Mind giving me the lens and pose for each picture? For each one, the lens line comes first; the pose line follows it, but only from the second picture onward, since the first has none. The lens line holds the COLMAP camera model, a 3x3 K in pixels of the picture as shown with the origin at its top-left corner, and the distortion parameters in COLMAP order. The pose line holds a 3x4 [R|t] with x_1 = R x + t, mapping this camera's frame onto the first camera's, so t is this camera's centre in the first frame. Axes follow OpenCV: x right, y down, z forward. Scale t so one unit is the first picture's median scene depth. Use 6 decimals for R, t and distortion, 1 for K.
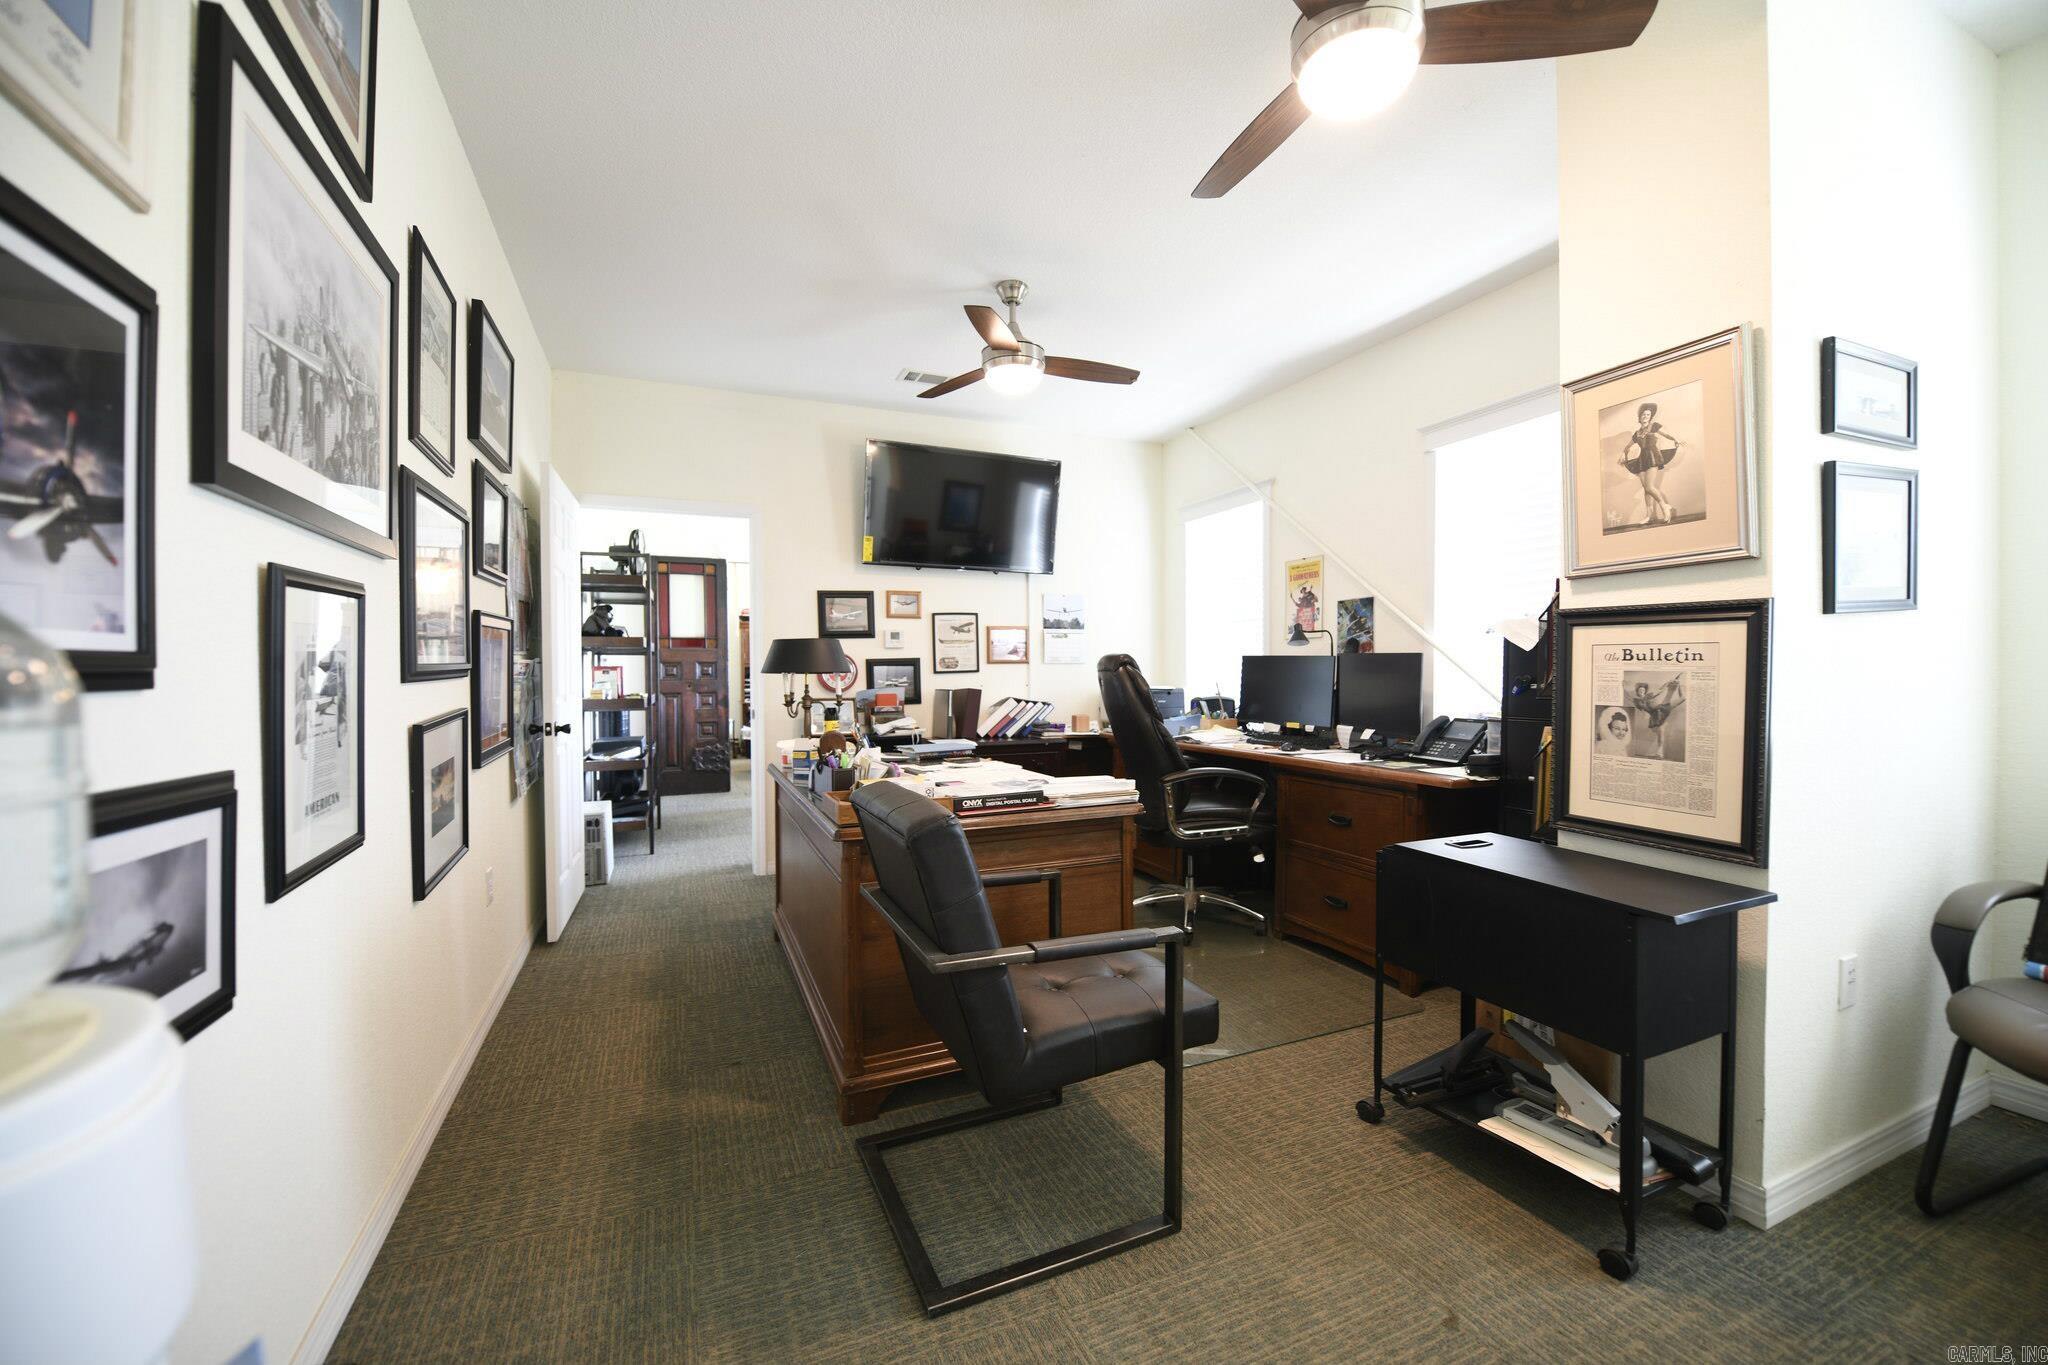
lens RADIAL K [[823.1, 0, 1031.8], [0, 823.1, 683.7], [0, 0, 1]] dist [-0.022665, -0.000902]
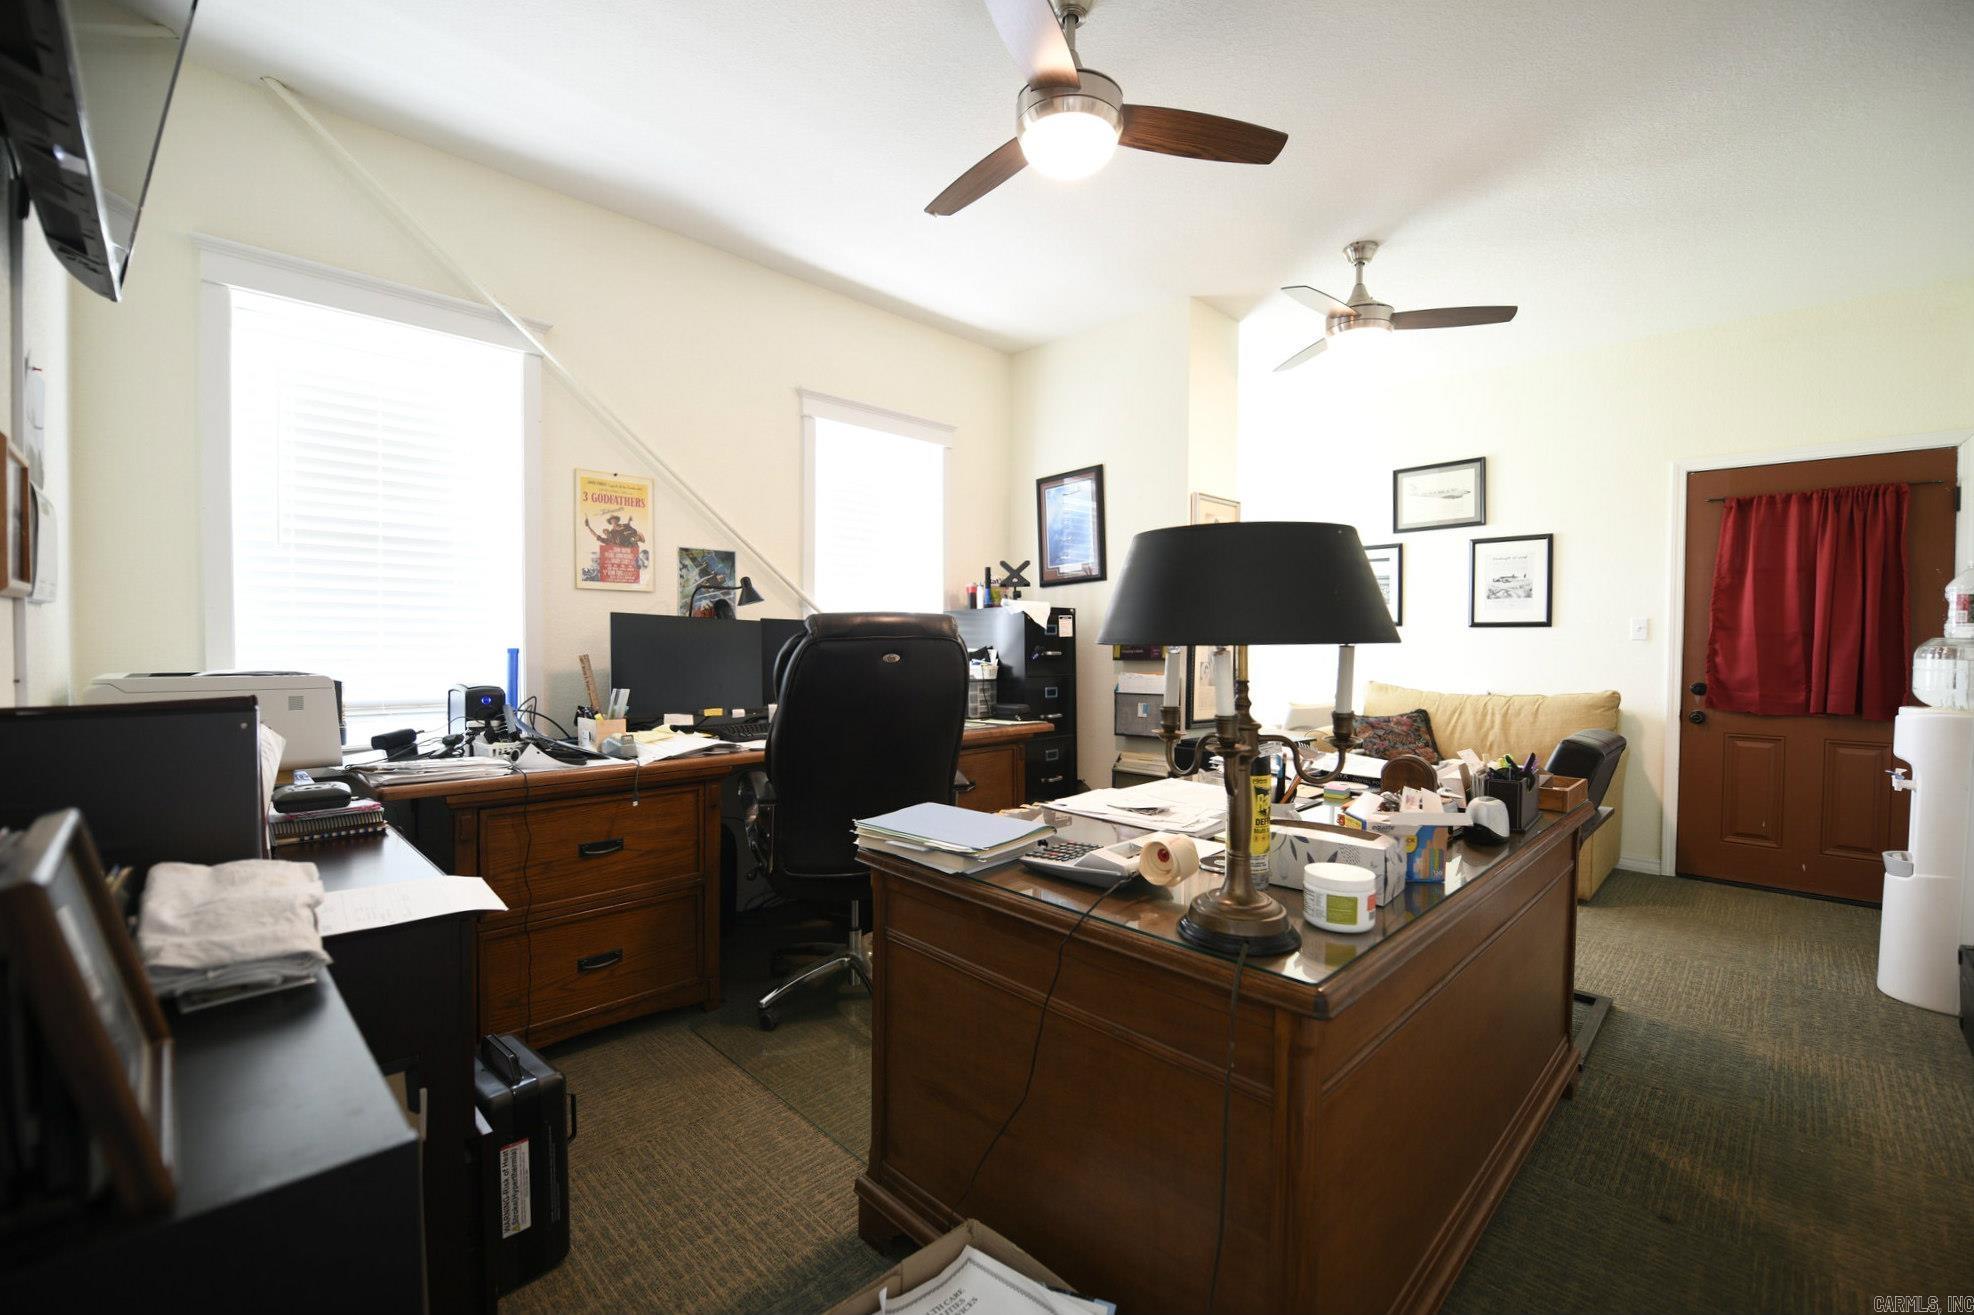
lens RADIAL K [[793.3, 0, 994.5], [0, 793.3, 658.7], [0, 0, 1]] dist [-0.022665, -0.000902]
pose [[-0.356197, -0.015826, 0.934277, -0.424725], [0.006072, 0.999796, 0.019251, -0.009753], [-0.934391, 0.012530, -0.356029, 0.999342]]
